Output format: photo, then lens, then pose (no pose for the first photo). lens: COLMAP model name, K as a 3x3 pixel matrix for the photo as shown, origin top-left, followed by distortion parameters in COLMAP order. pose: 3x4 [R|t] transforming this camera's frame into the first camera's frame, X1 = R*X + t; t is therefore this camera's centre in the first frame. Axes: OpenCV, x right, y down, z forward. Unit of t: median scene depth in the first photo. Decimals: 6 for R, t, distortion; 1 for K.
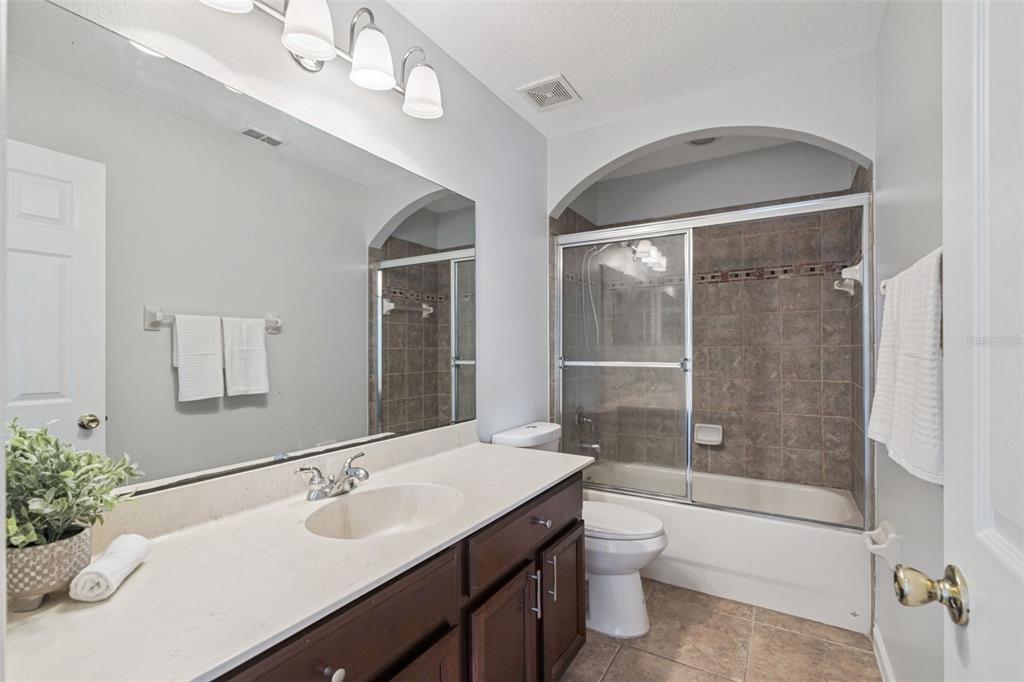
lens RADIAL K [[454.2, 0, 511.8], [0, 454.2, 356.5], [0, 0, 1]] dist [-0.047570, 0.000026]
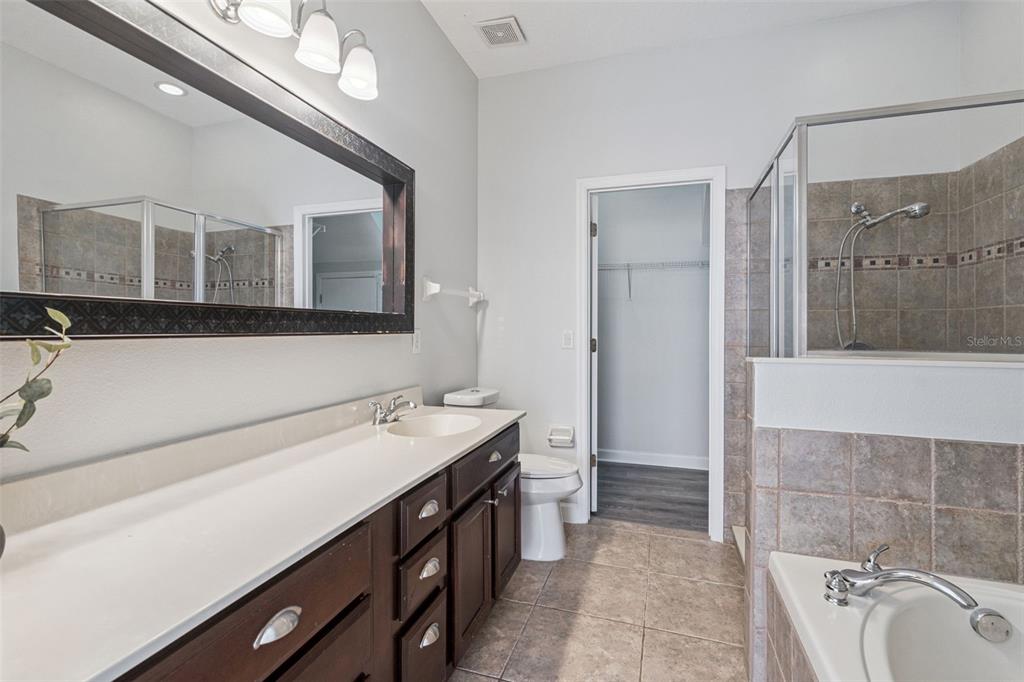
lens RADIAL K [[469.2, 0, 516.4], [0, 469.2, 336.2], [0, 0, 1]] dist [-0.002592, -0.000074]
pose [[0.972596, 0.010750, 0.232252, -0.151447], [-0.013006, 0.999882, 0.008184, 0.006800], [-0.232136, -0.010980, 0.972621, -0.241908]]
